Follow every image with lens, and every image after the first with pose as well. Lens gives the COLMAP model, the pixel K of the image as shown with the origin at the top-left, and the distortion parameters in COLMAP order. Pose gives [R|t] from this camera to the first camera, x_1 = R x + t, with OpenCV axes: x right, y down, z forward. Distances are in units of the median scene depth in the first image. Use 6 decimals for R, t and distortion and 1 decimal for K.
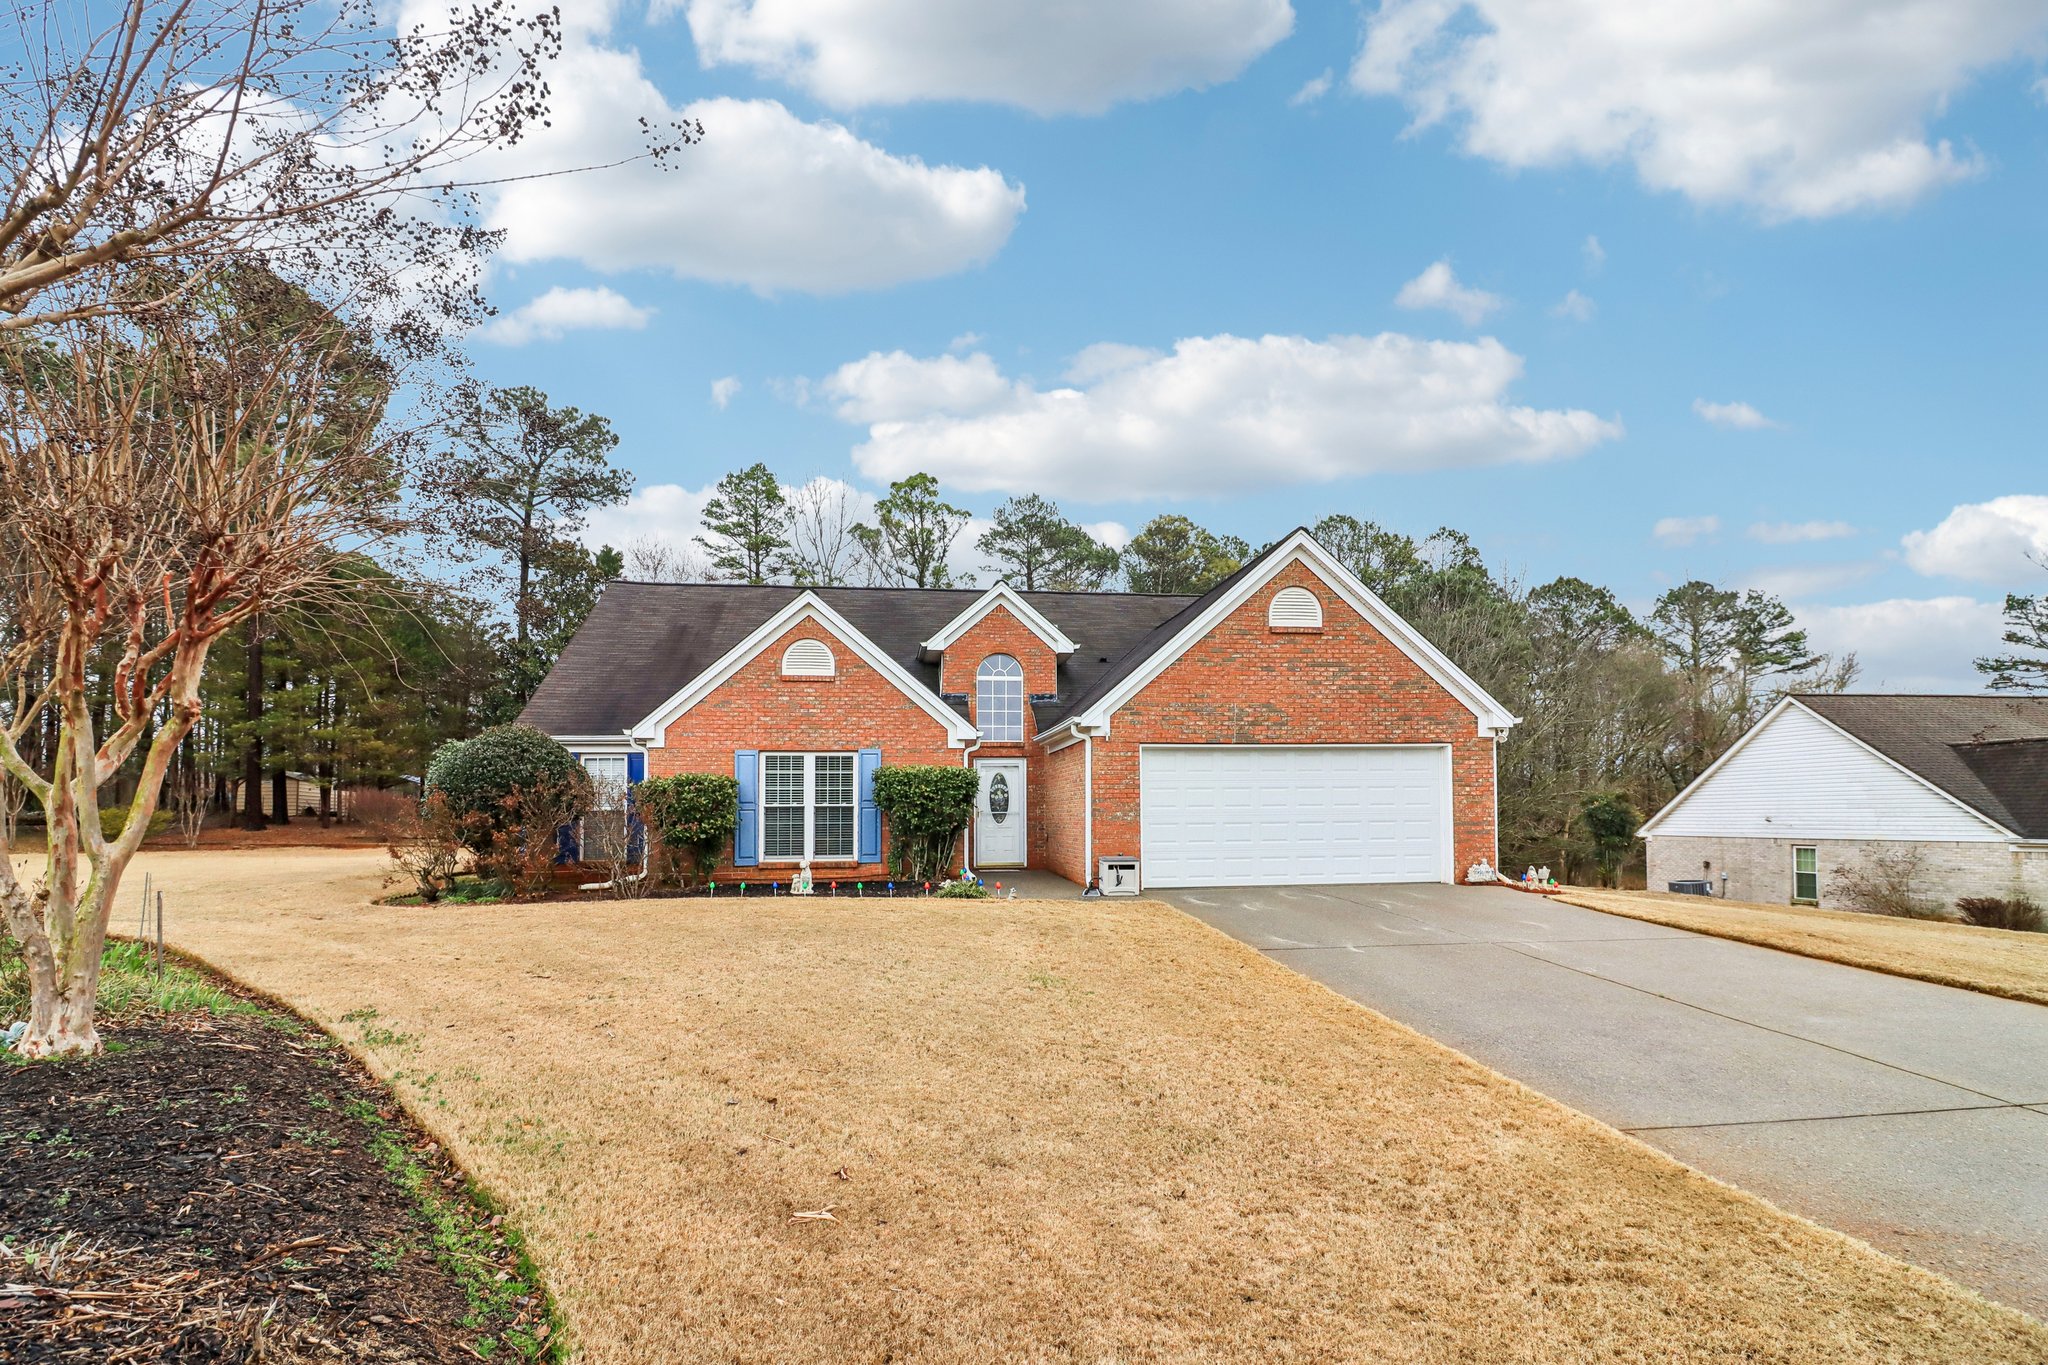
lens RADIAL K [[951.0, 0, 1033.3], [0, 951.0, 652.4], [0, 0, 1]] dist [-0.002182, -0.012051]
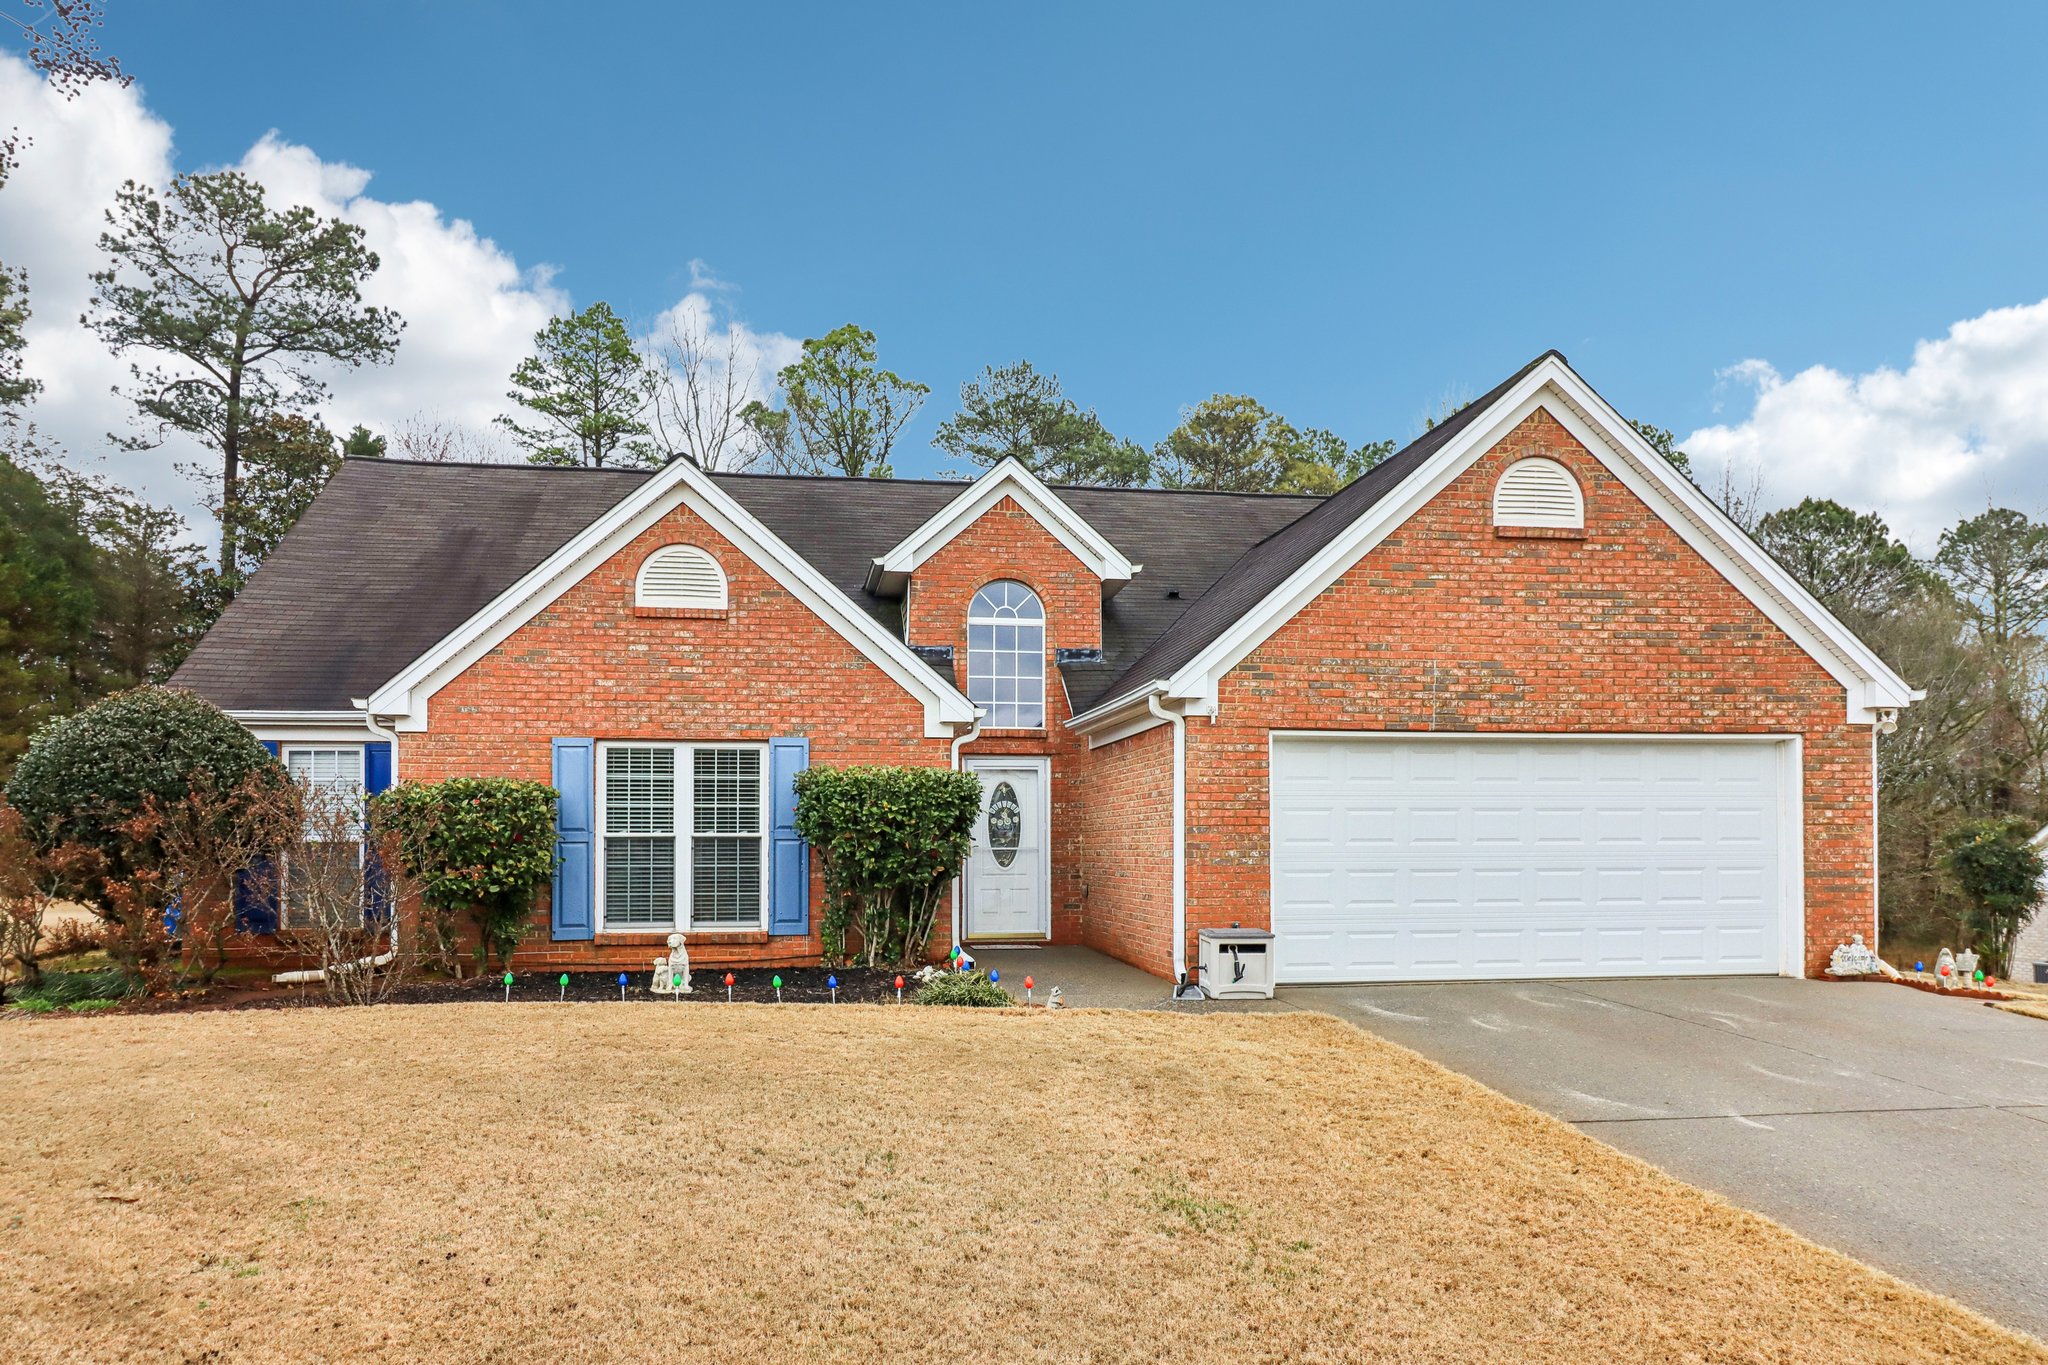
lens RADIAL K [[1431.7, 0, 1021.5], [0, 1431.7, 650.5], [0, 0, 1]] dist [0.003327, -0.002500]
pose [[0.999971, 0.006491, 0.004024, -0.035931], [-0.006613, 0.999493, 0.031148, 0.021483], [-0.003820, -0.031173, 0.999507, 0.139623]]
